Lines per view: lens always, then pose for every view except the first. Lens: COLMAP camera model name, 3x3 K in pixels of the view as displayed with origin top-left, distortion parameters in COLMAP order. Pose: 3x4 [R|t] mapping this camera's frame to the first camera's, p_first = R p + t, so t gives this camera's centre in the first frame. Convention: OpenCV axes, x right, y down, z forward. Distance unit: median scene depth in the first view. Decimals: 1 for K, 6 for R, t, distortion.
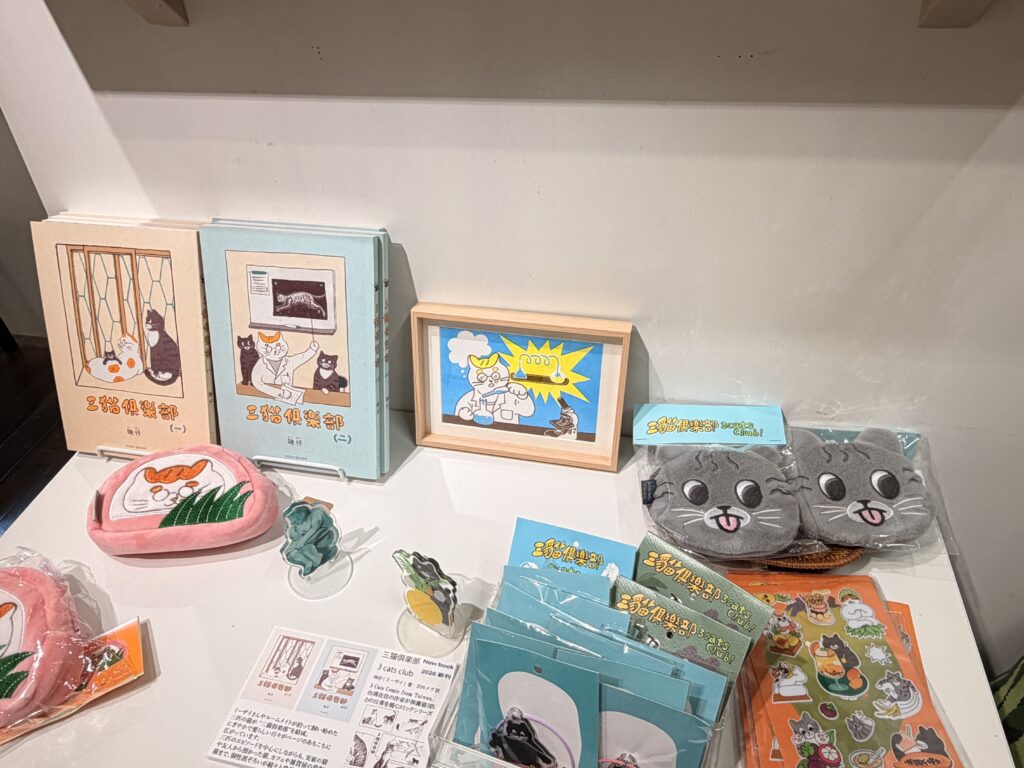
lens RADIAL K [[729.1, 0, 493.6], [0, 729.1, 385.0], [0, 0, 1]] dist [-0.010404, -0.000668]
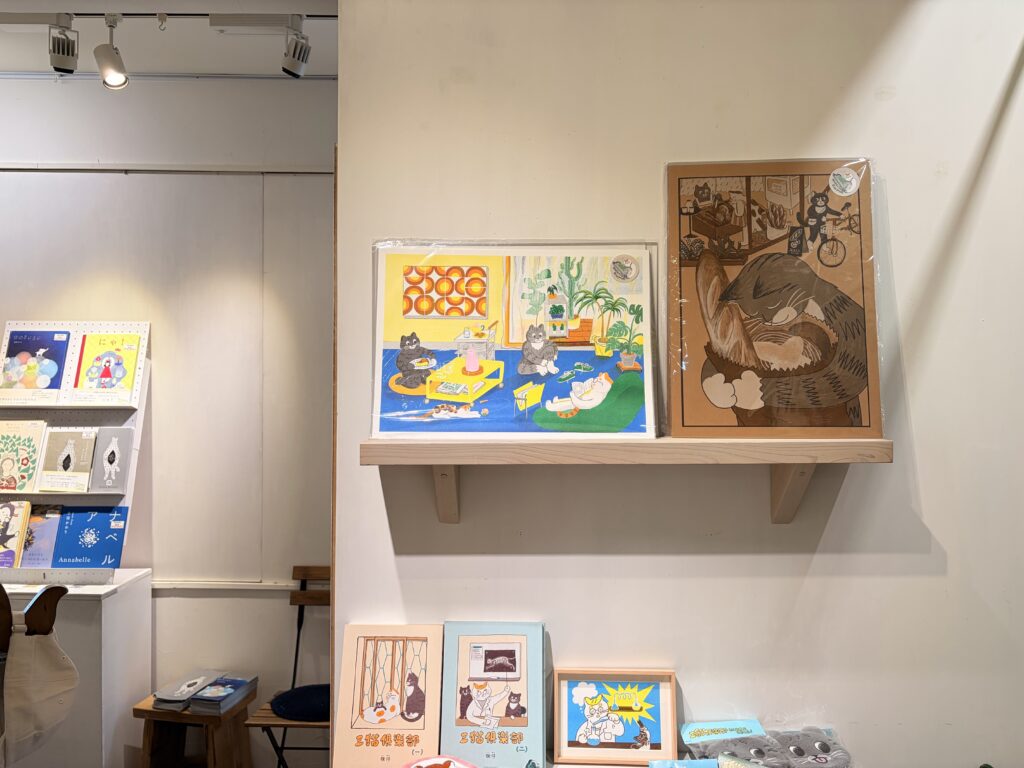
lens RADIAL K [[836.6, 0, 510.9], [0, 836.6, 417.6], [0, 0, 1]] dist [0.043251, -0.076716]
pose [[0.974239, 0.032266, 0.223196, -0.690435], [0.107260, 0.804302, -0.584460, 0.588557], [-0.198375, 0.593344, 0.780122, -0.945953]]
